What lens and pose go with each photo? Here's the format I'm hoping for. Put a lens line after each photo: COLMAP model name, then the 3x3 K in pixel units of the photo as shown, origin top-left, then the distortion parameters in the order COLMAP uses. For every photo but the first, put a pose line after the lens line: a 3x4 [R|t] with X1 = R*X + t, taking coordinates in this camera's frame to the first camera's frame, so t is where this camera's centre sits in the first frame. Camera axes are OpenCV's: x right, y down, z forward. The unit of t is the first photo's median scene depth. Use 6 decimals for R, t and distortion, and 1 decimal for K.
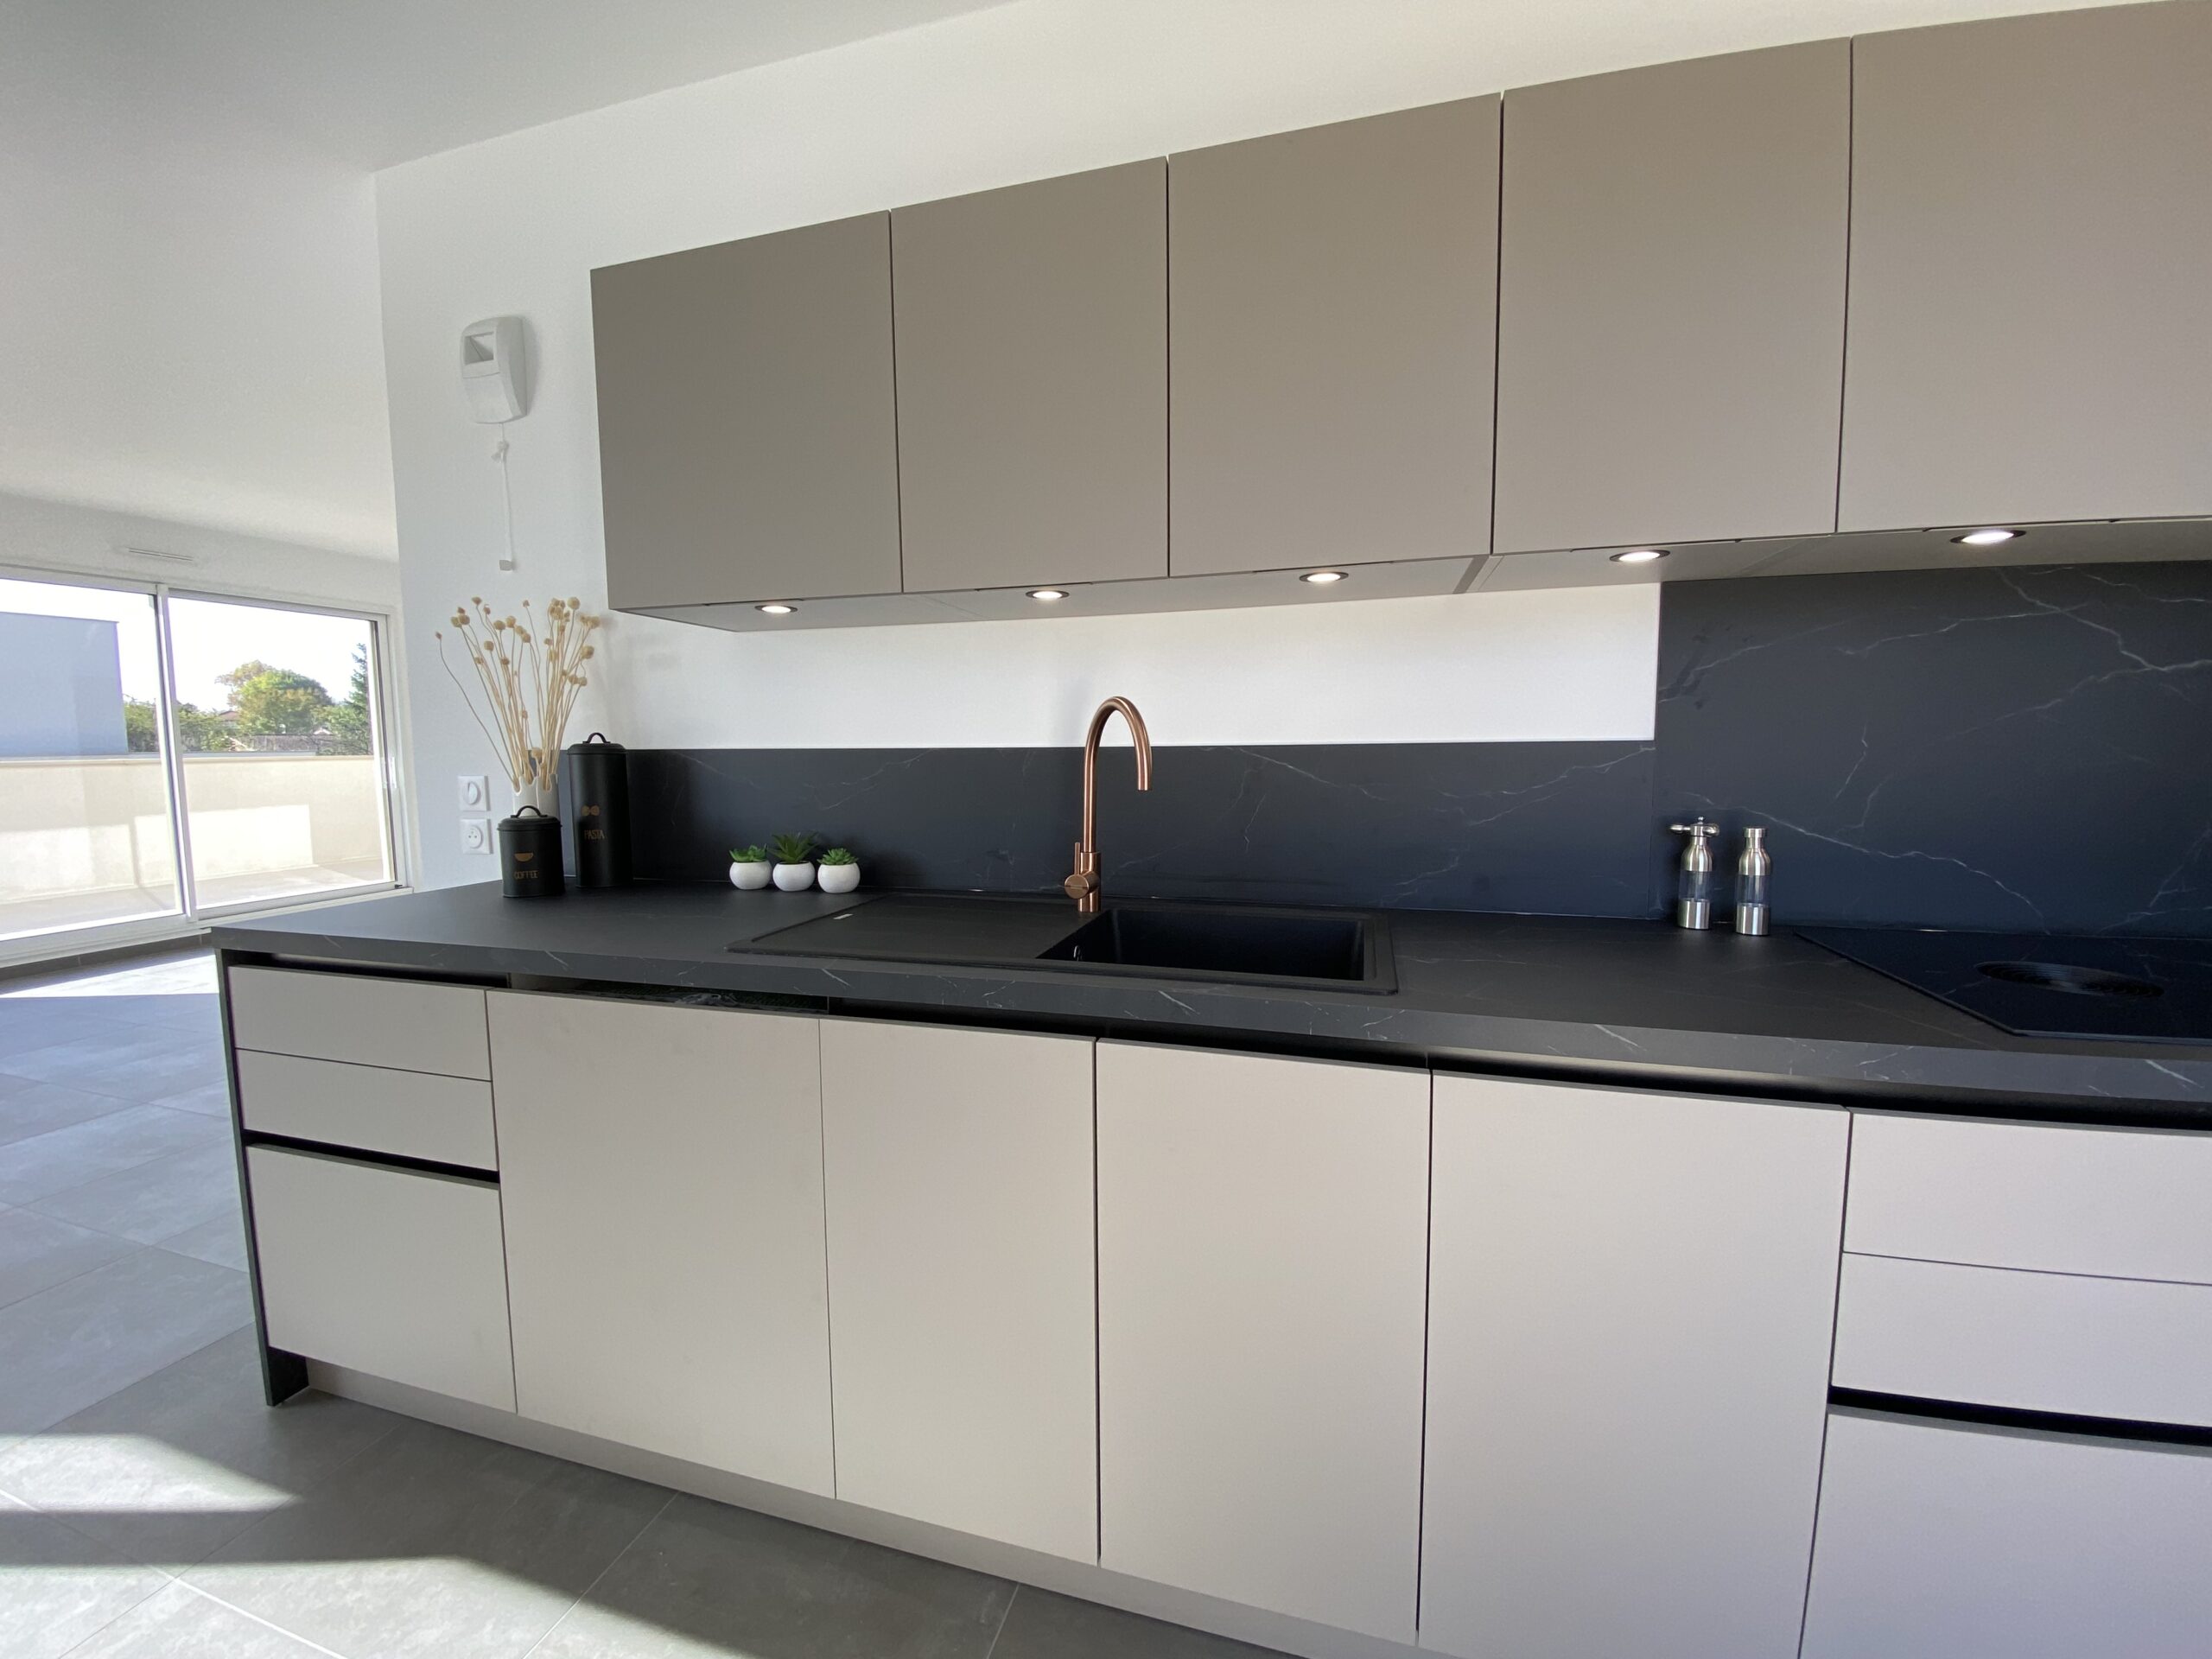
lens RADIAL K [[896.6, 0, 1093.5], [0, 896.6, 826.5], [0, 0, 1]] dist [0.000009, -0.004523]
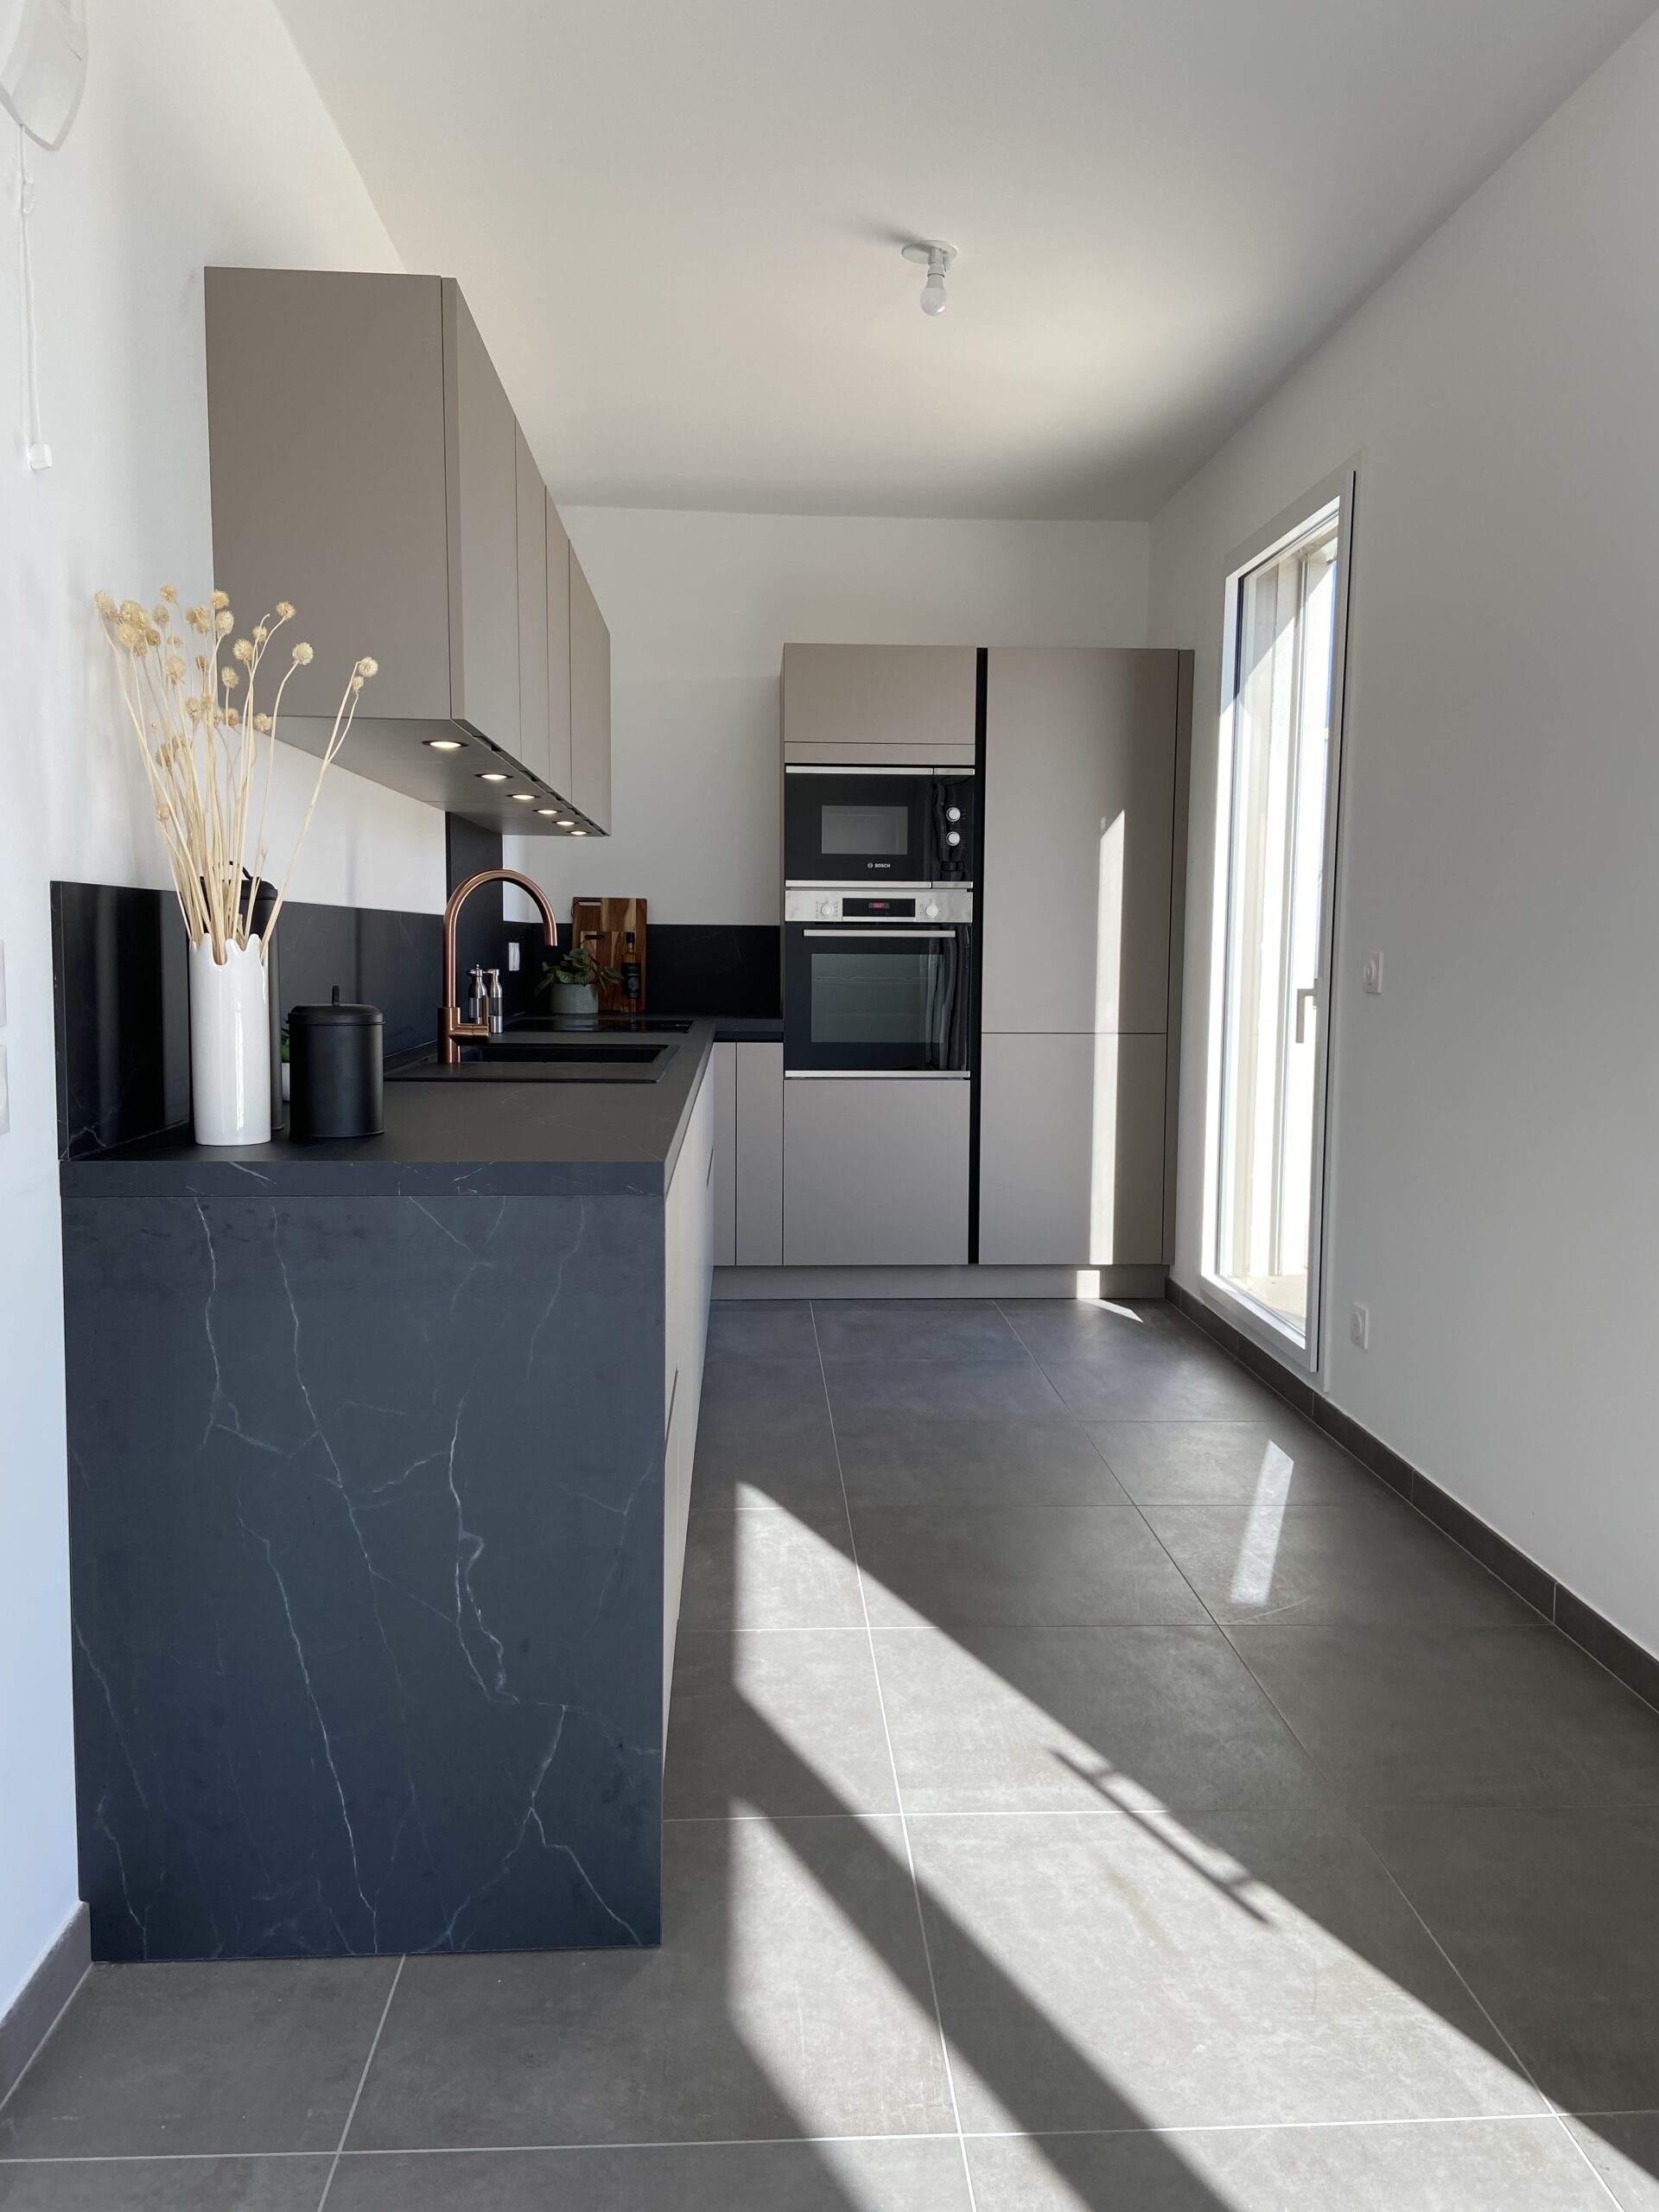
lens RADIAL K [[1671.6, 0, 850.6], [0, 1671.6, 1101.8], [0, 0, 1]] dist [0.106656, -0.128524]
pose [[-0.338864, -0.085949, 0.936901, -2.346485], [0.073564, 0.990349, 0.117459, -0.070109], [-0.937955, 0.108725, -0.329271, 1.378524]]
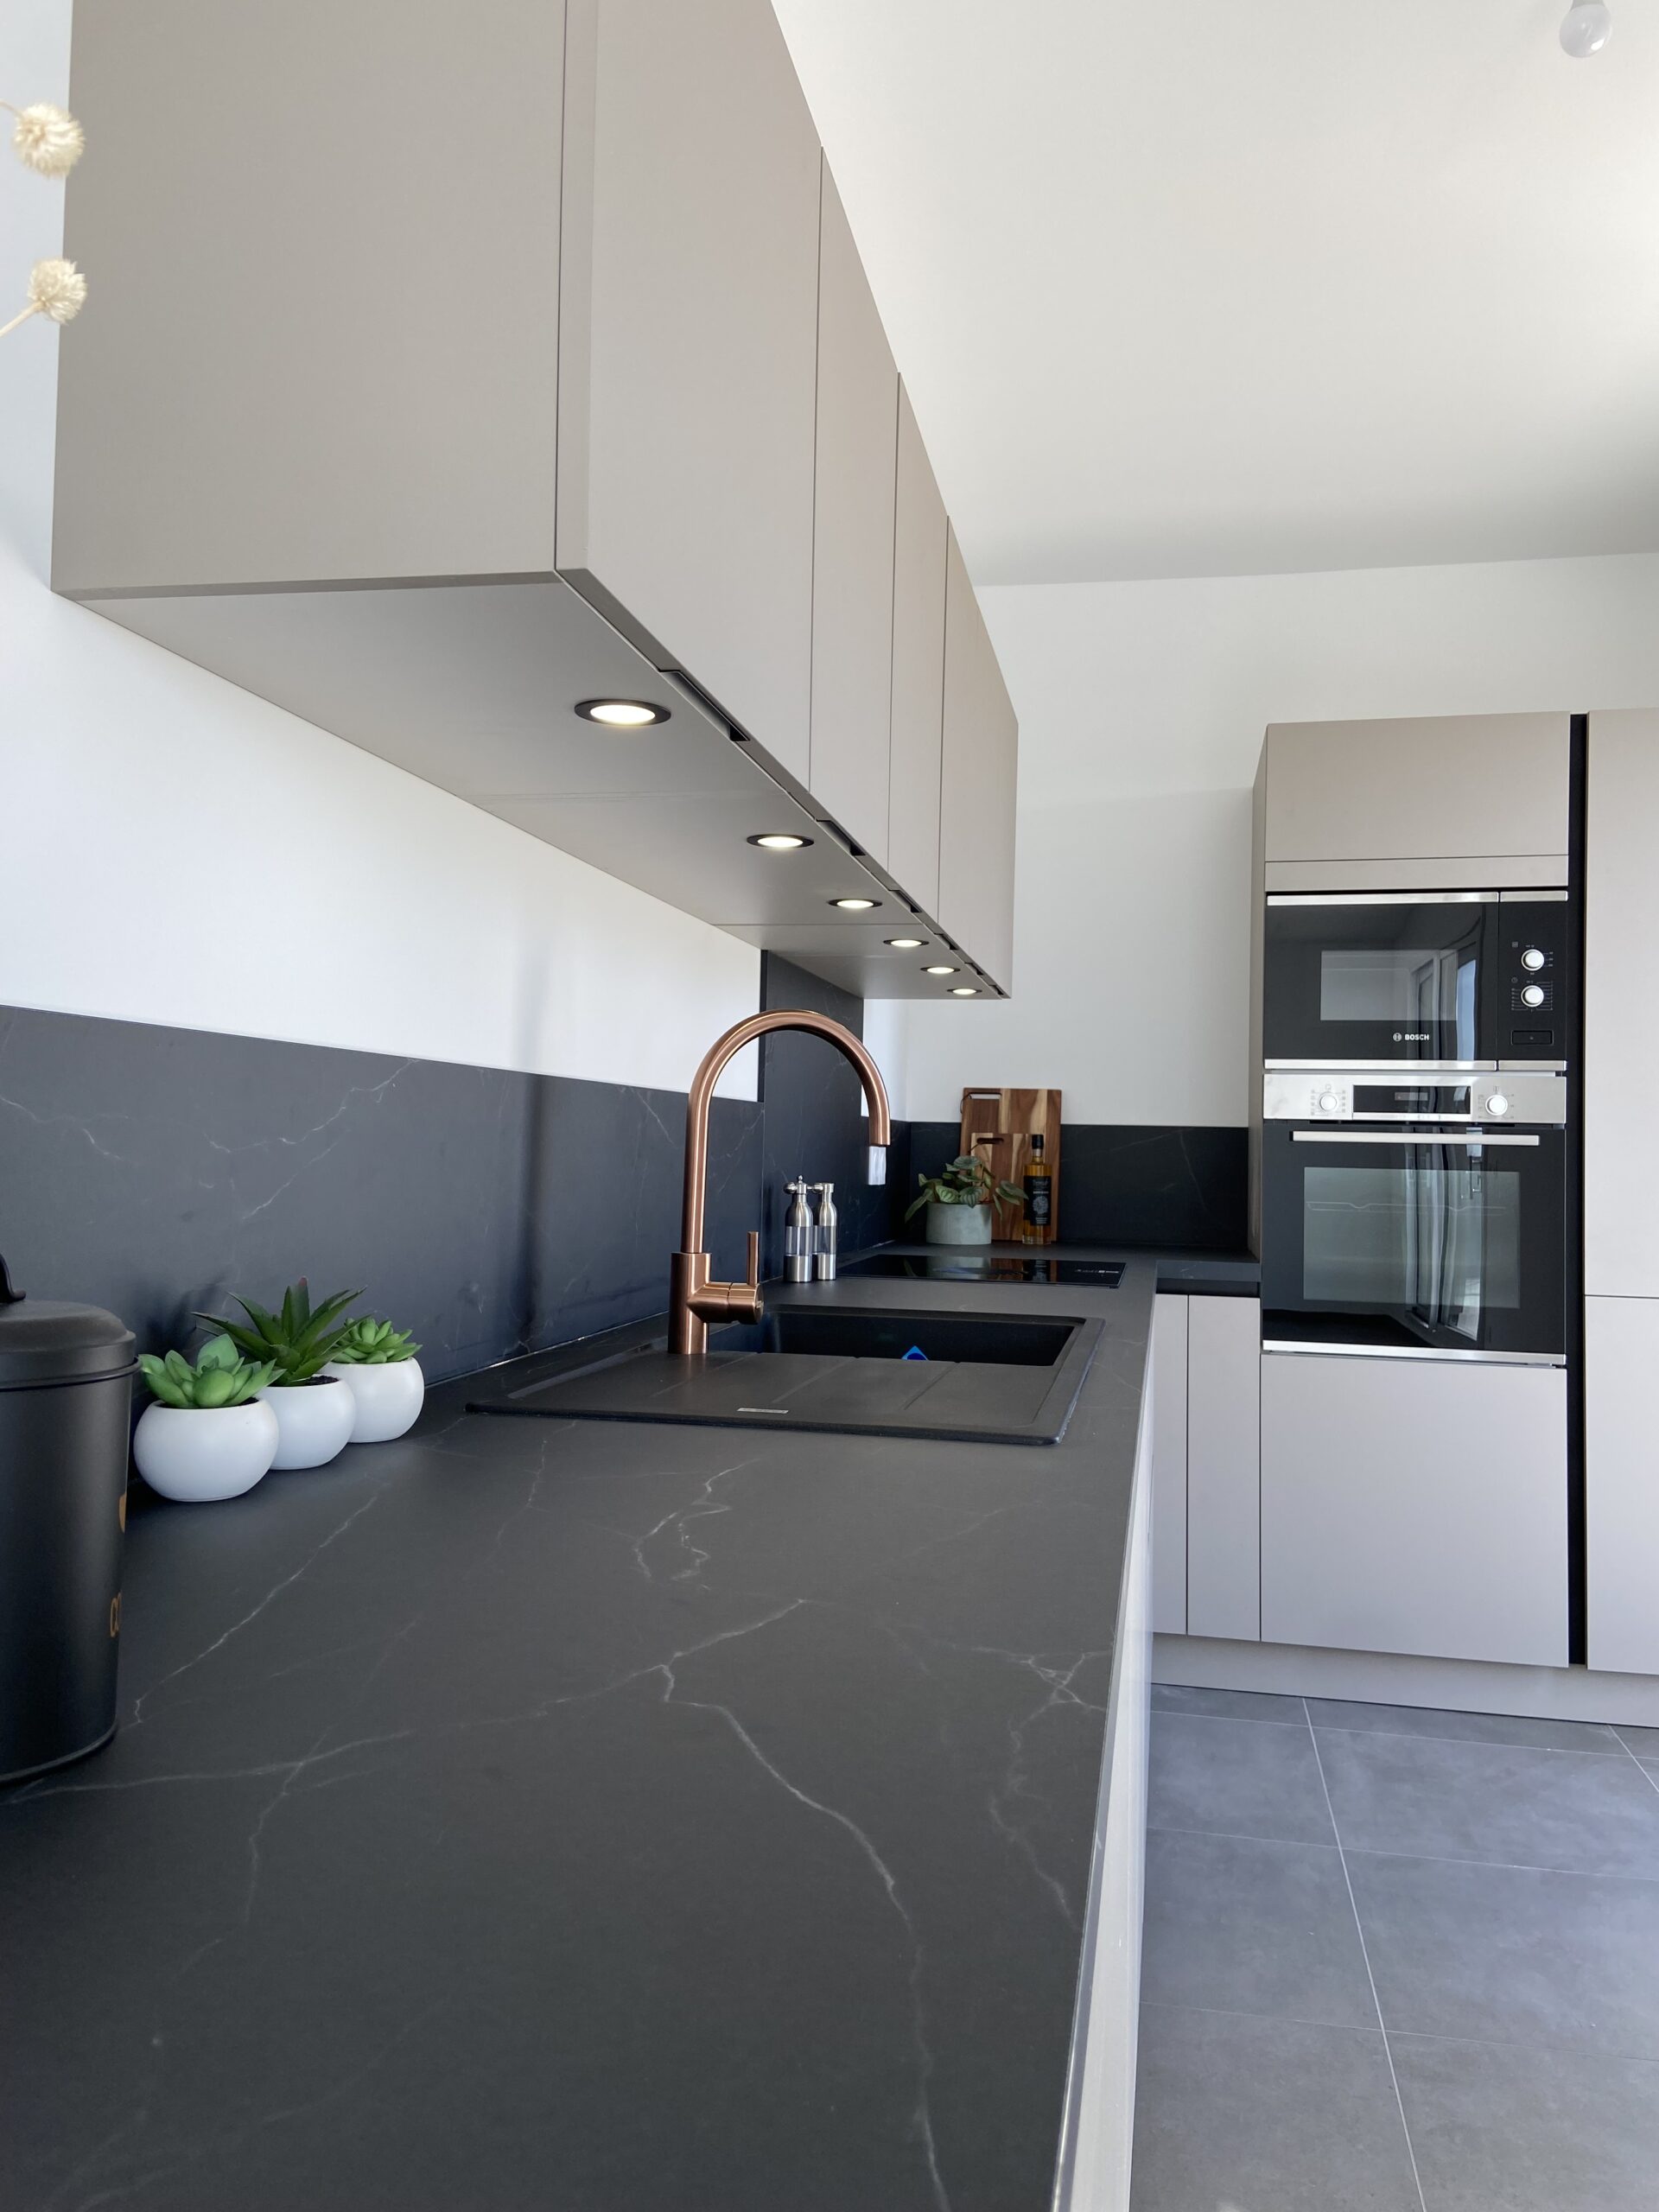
lens RADIAL K [[1671.6, 0, 832.9], [0, 1671.6, 1092.5], [0, 0, 1]] dist [0.106656, -0.128524]
pose [[-0.084463, 0.037501, 0.995721, -1.277338], [0.065174, 0.997360, -0.032034, -0.042613], [-0.994293, 0.062189, -0.086684, 1.117927]]
